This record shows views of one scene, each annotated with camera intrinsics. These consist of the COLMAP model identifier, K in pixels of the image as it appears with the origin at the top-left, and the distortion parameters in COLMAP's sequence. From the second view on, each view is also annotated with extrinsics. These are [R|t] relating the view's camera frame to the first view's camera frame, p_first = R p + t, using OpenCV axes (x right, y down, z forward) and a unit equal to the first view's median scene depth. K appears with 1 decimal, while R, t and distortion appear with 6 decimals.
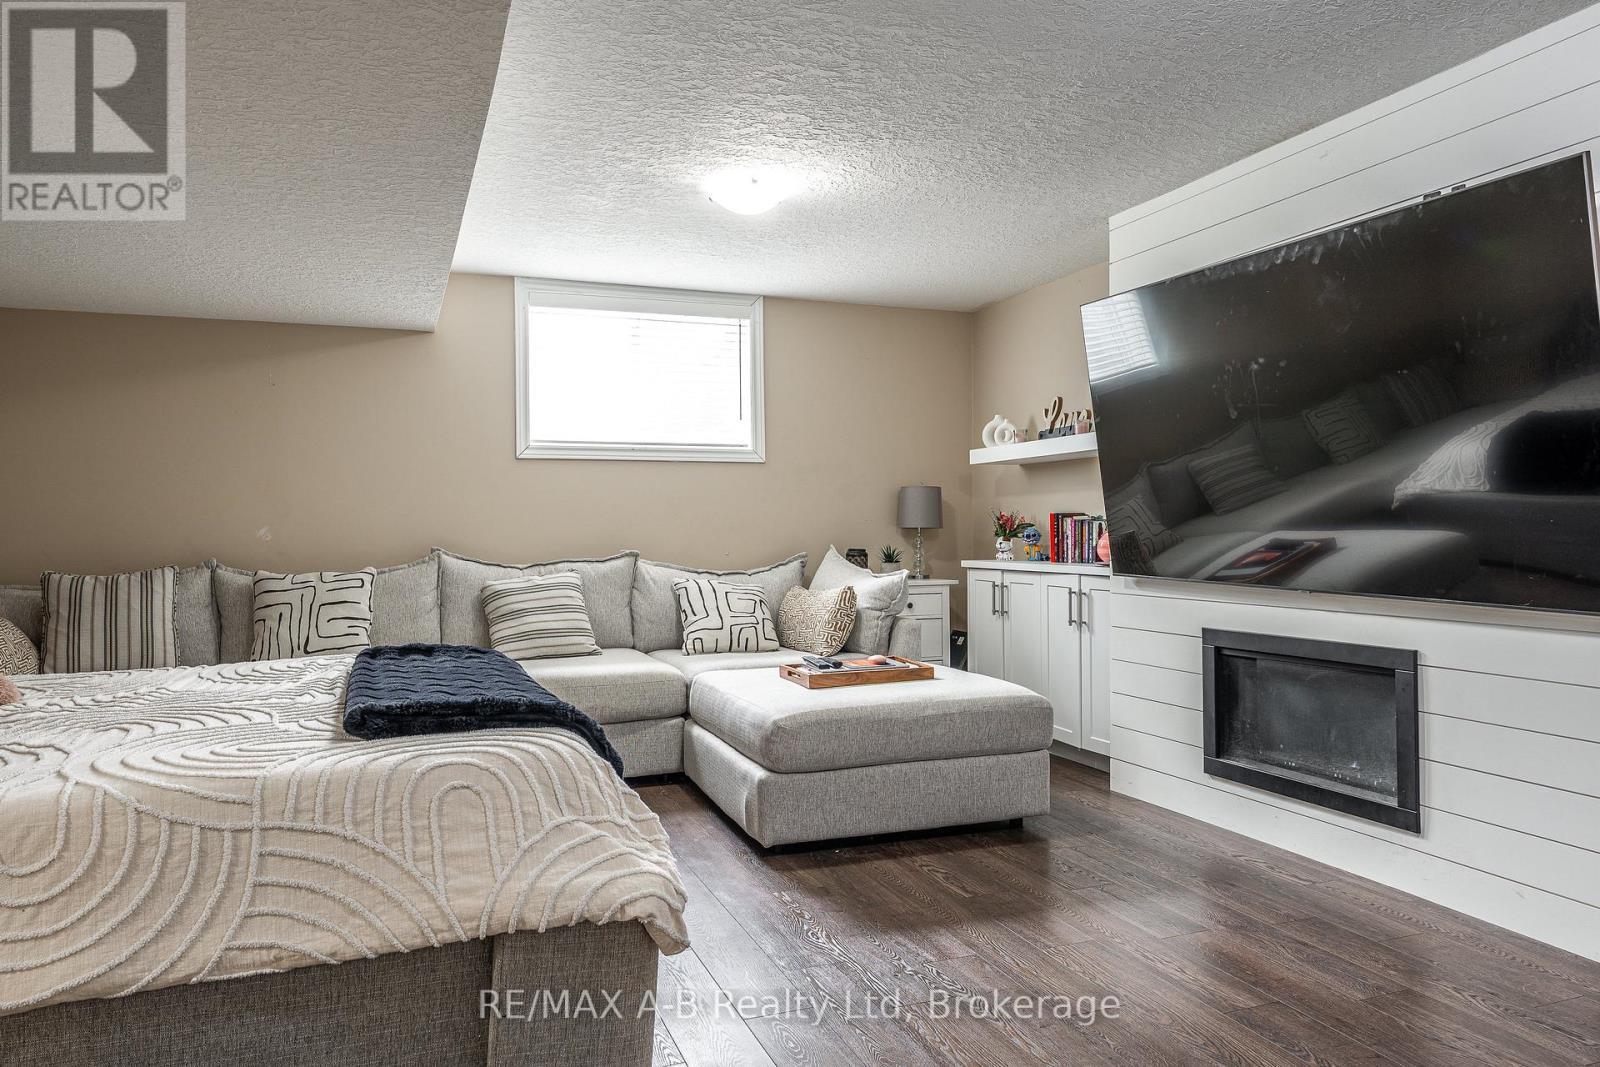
lens RADIAL K [[1058.3, 0, 782.5], [0, 1058.3, 538.1], [0, 0, 1]] dist [-0.005391, 0.000064]
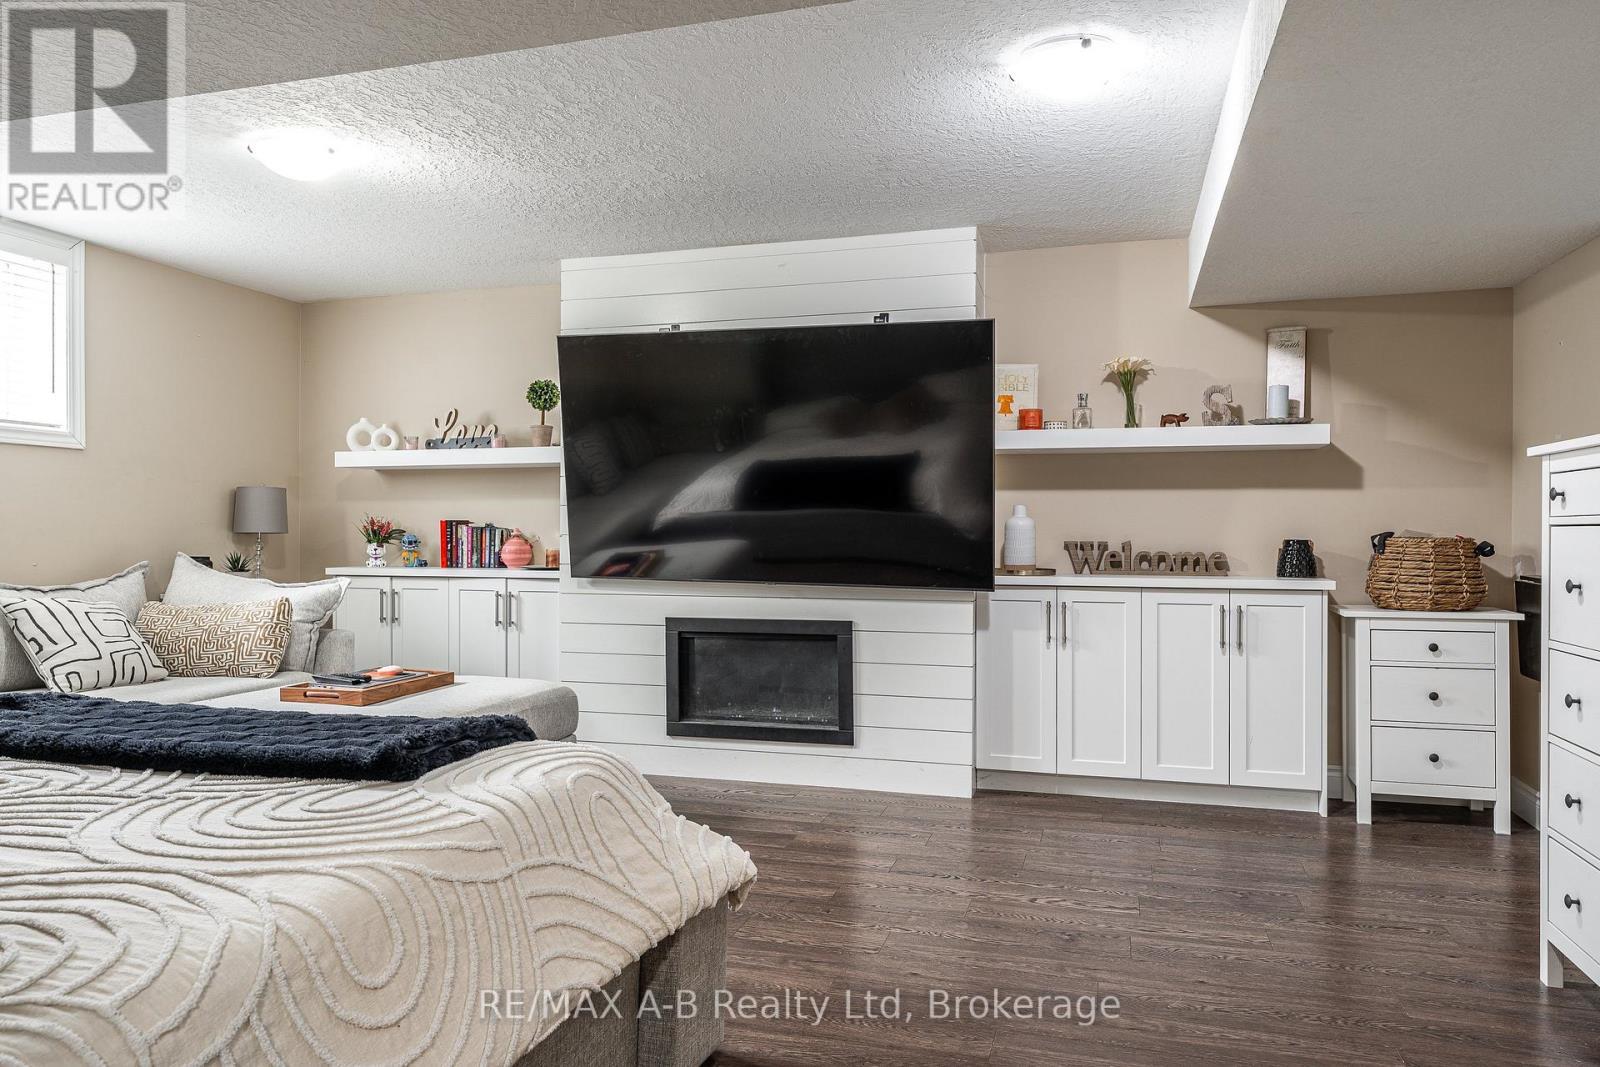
lens RADIAL K [[1070.7, 0, 800.0], [0, 1070.7, 533.5], [0, 0, 1]] dist [-0.001777, -0.000469]
pose [[0.602475, 0.008894, 0.798088, -0.380885], [-0.000477, 0.999942, -0.010783, 0.000514], [-0.798138, 0.006116, 0.602444, 0.095987]]
